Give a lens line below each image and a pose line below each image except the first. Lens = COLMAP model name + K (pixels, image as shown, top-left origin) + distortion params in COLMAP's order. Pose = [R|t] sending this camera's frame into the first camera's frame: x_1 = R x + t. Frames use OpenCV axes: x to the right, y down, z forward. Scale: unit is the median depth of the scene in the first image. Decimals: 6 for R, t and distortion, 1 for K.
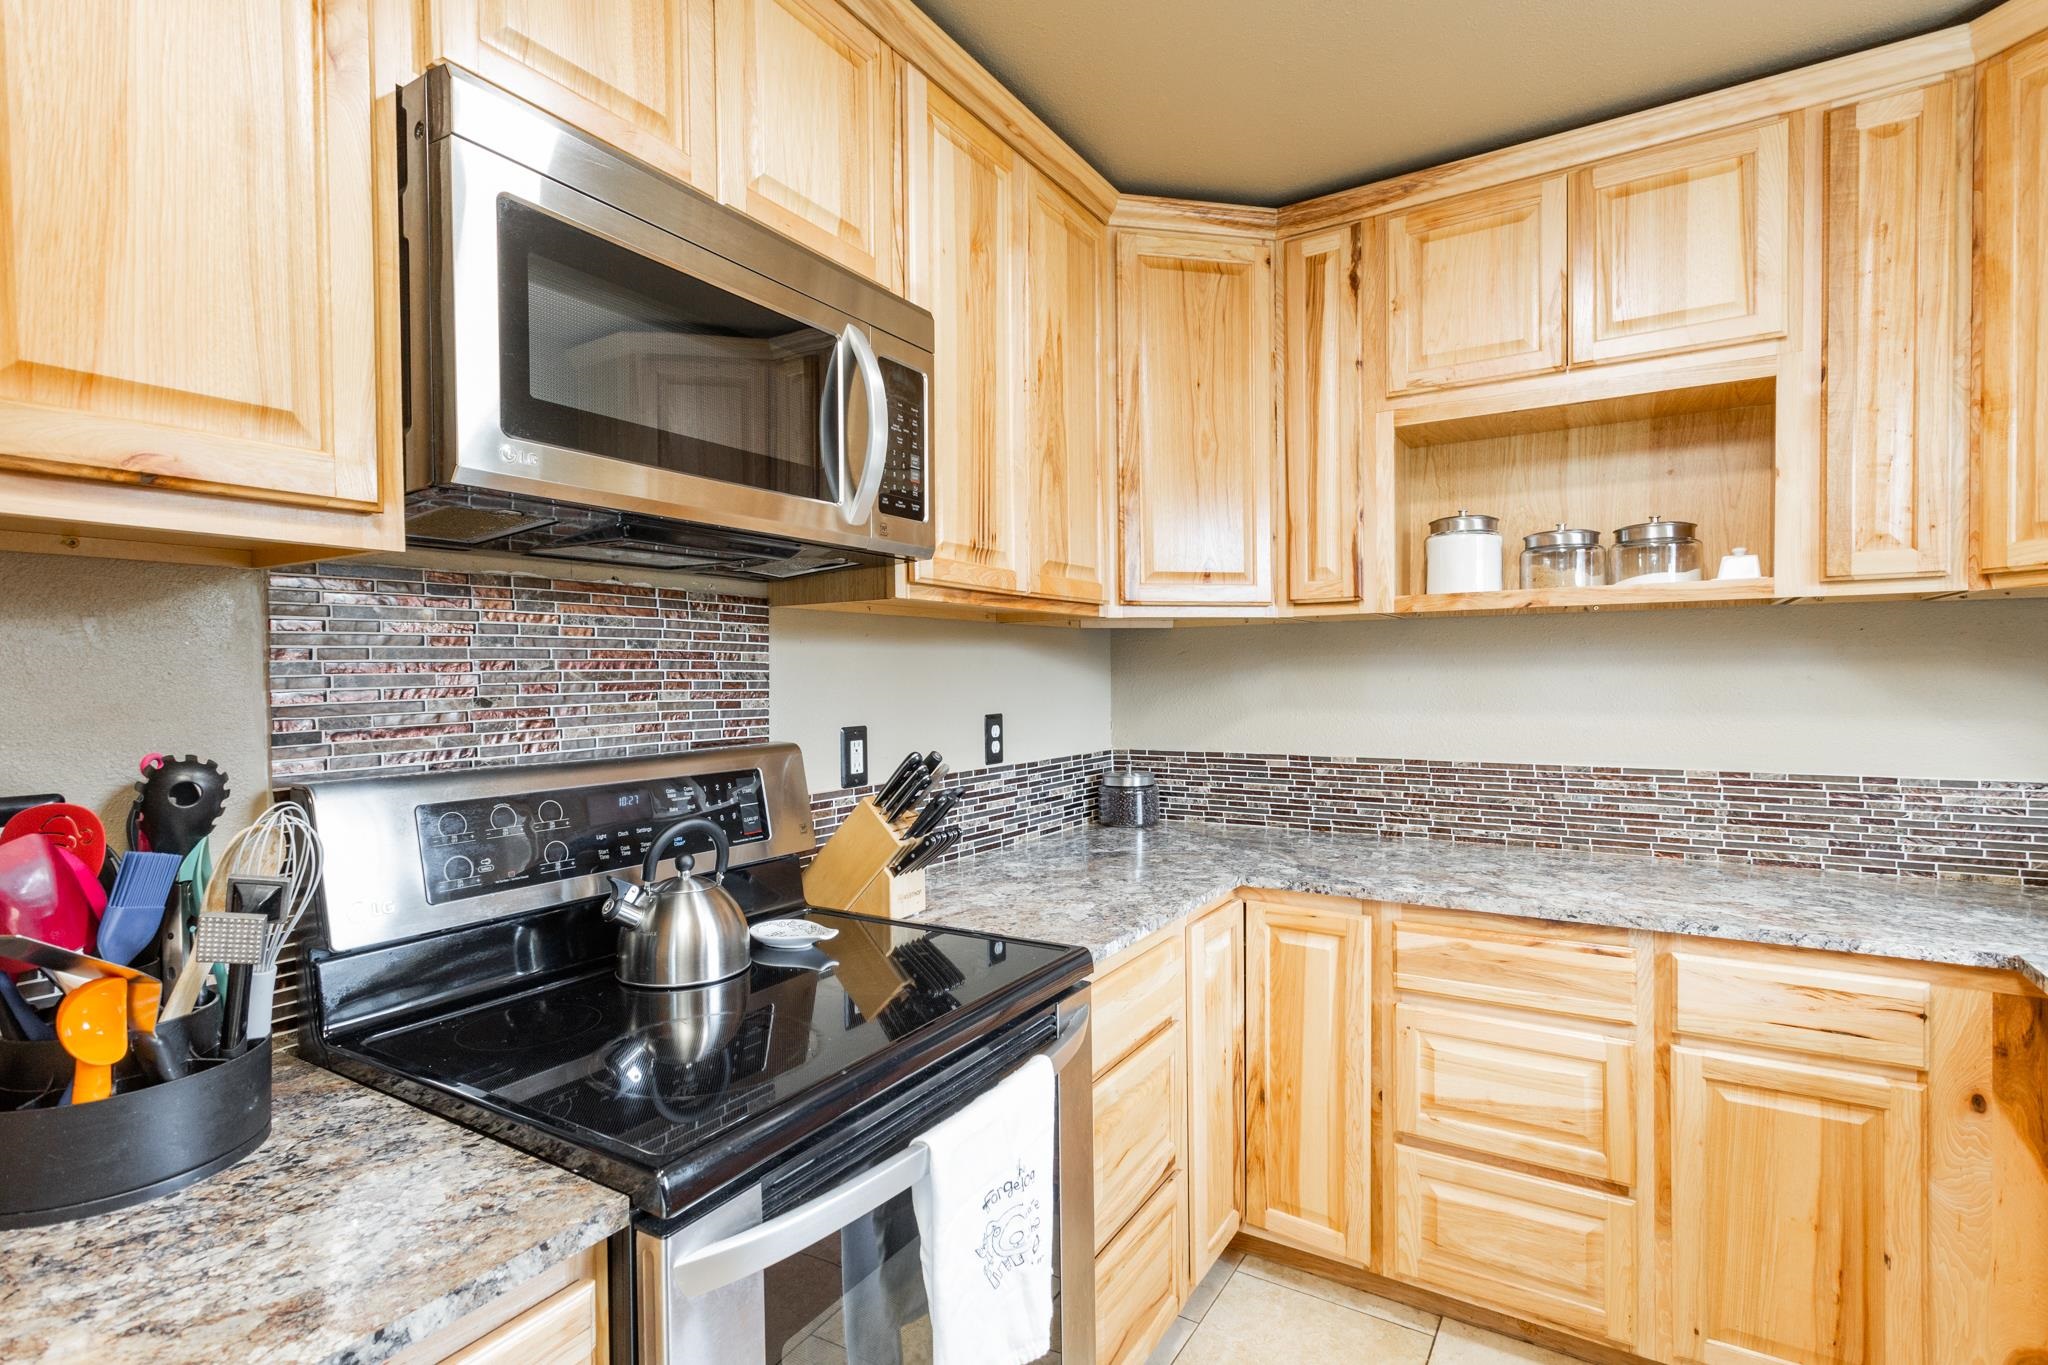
lens RADIAL K [[1001.0, 0, 1021.9], [0, 1001.0, 701.9], [0, 0, 1]] dist [0.018425, -0.000800]
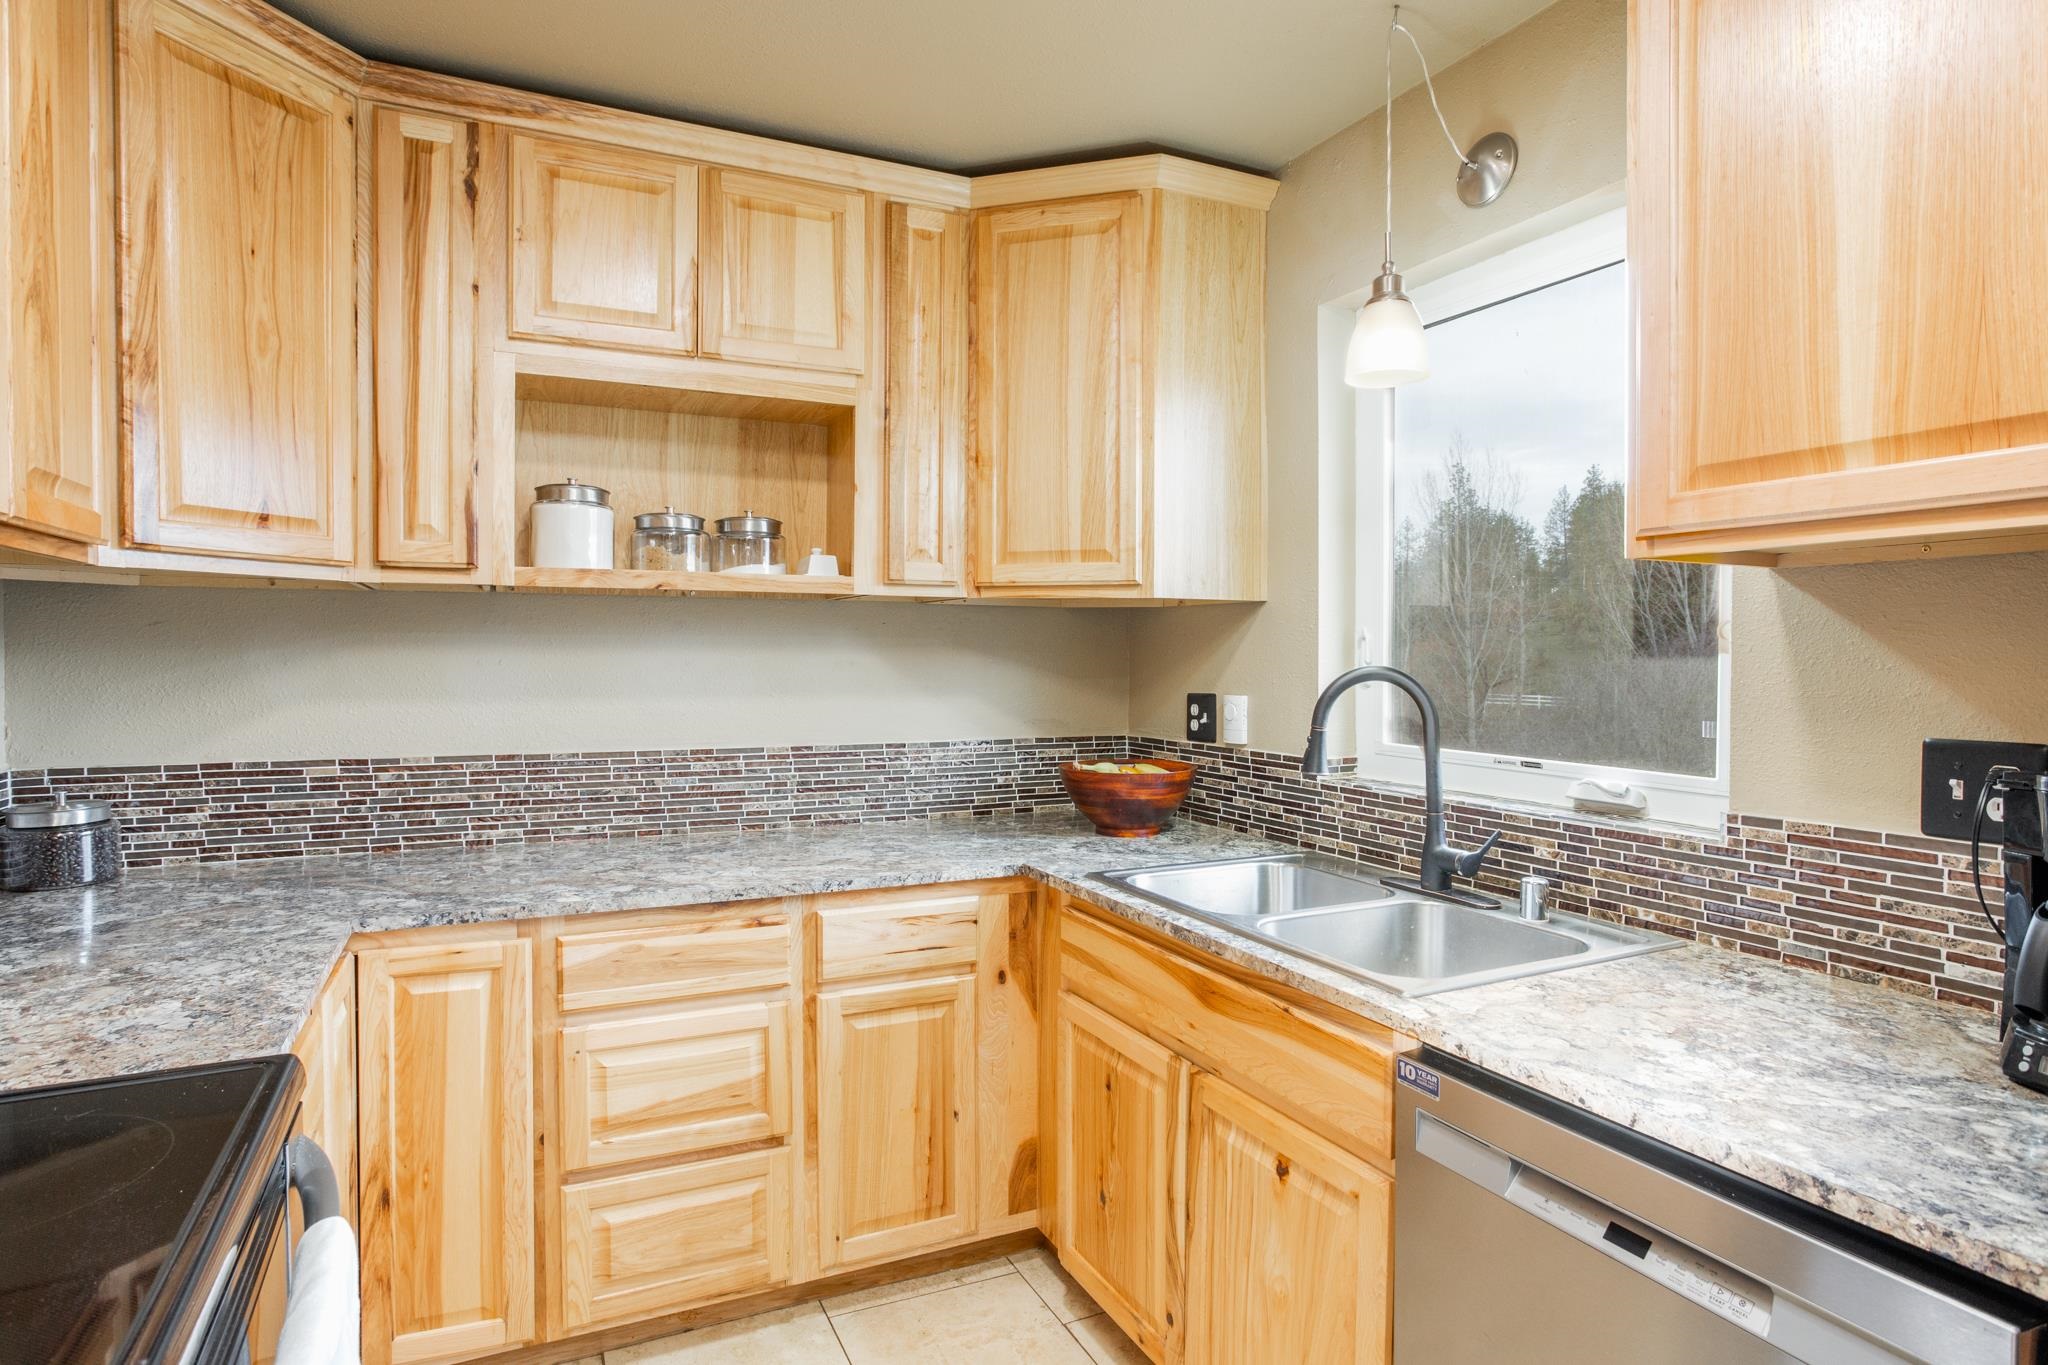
lens RADIAL K [[1118.6, 0, 1024.0], [0, 1118.6, 682.5], [0, 0, 1]] dist [-0.040094, 0.037091]
pose [[0.545004, -0.010852, 0.838363, -0.217787], [0.014373, 0.999890, 0.003599, -0.002696], [-0.838310, 0.010089, 0.545101, 0.122117]]
